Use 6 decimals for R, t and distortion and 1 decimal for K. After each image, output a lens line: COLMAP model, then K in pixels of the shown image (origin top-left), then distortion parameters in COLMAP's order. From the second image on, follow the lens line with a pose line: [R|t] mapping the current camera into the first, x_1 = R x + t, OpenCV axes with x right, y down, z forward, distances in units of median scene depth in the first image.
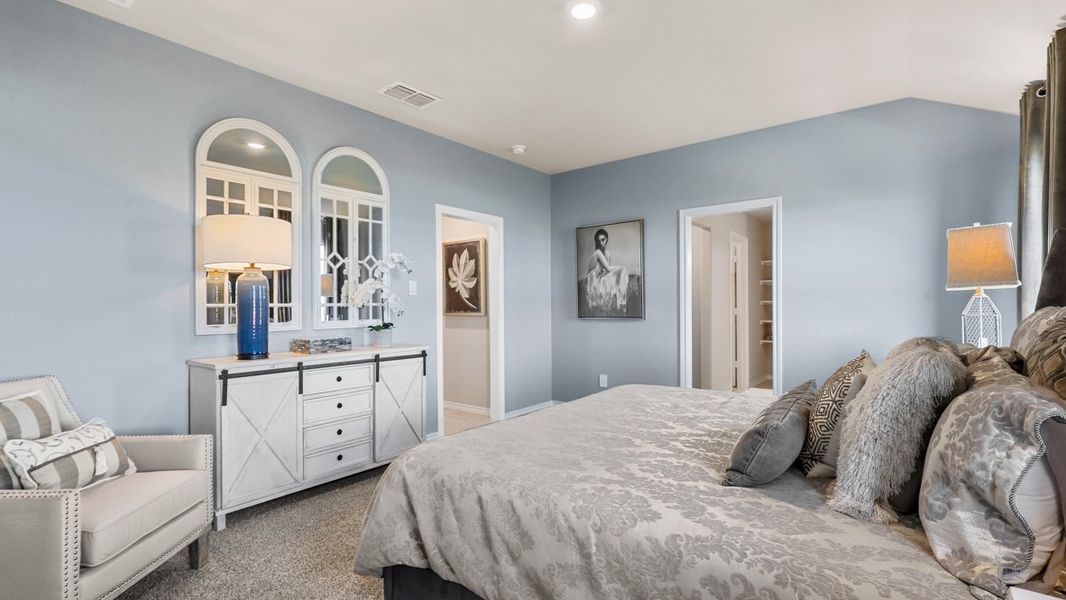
lens RADIAL K [[484.9, 0, 533.7], [0, 484.9, 304.1], [0, 0, 1]] dist [-0.001250, -0.000168]
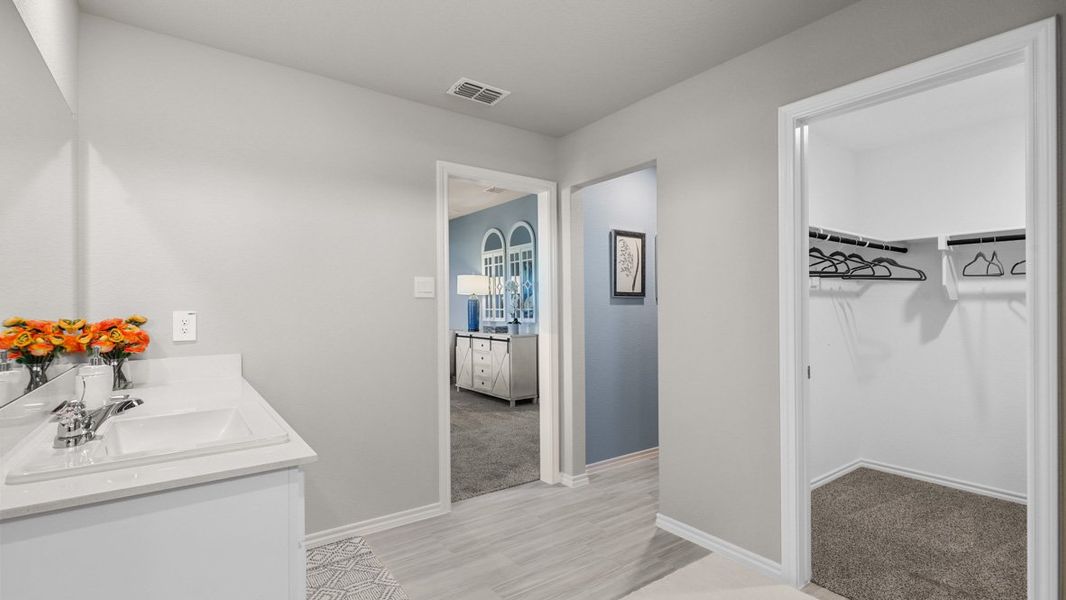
lens RADIAL K [[484.9, 0, 531.8], [0, 484.9, 301.5], [0, 0, 1]] dist [-0.001250, -0.000168]
pose [[-0.275925, -0.002436, -0.961176, 1.466660], [0.007698, 0.999959, -0.004745, -0.021633], [0.961148, -0.008708, -0.275895, 1.690225]]
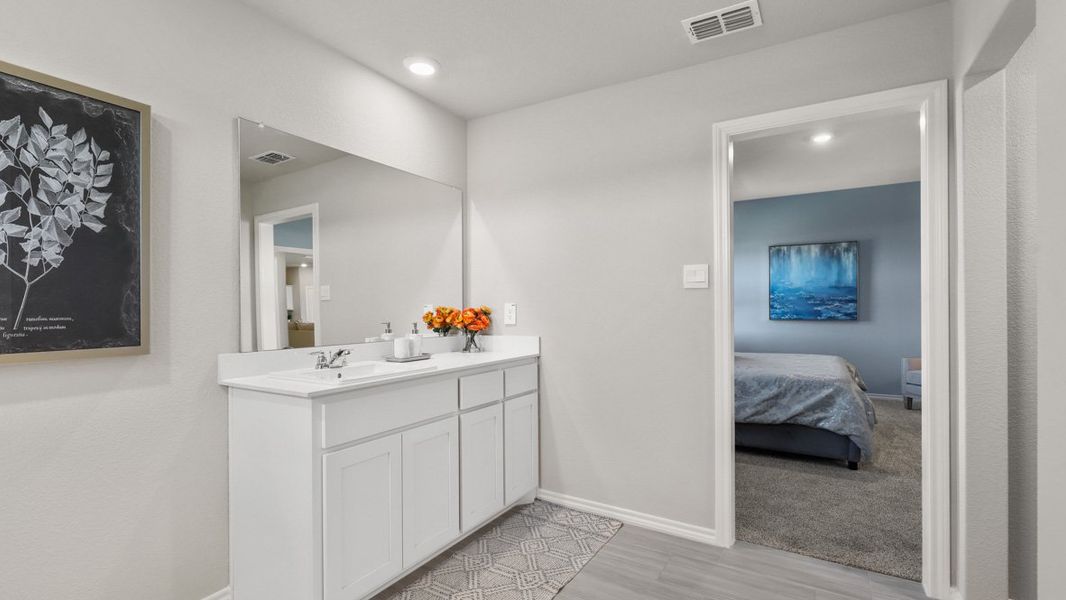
lens RADIAL K [[484.9, 0, 535.4], [0, 484.9, 308.1], [0, 0, 1]] dist [-0.001250, -0.000168]
pose [[-0.993138, 0.011615, -0.116372, 1.019044], [0.011297, 0.999930, 0.003384, -0.008815], [0.116403, 0.002046, -0.993200, 1.989691]]
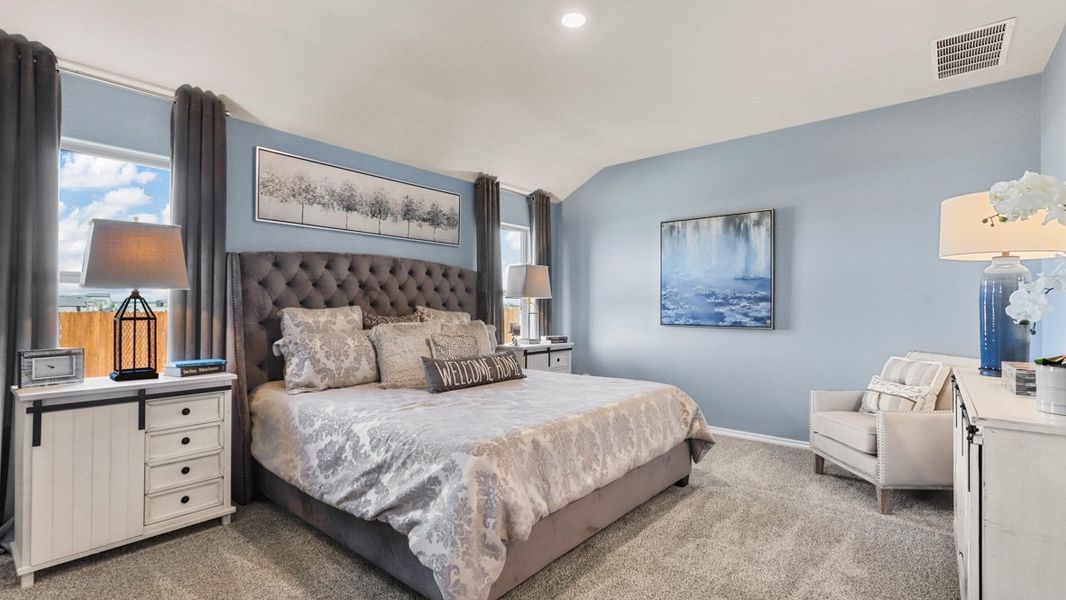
lens RADIAL K [[484.9, 0, 541.5], [0, 484.9, 302.9], [0, 0, 1]] dist [-0.001250, -0.000168]
pose [[-0.999205, 0.001252, 0.039846, 0.101193], [0.000969, 0.999974, -0.007128, 0.001787], [-0.039854, -0.007084, -0.999180, 1.542396]]
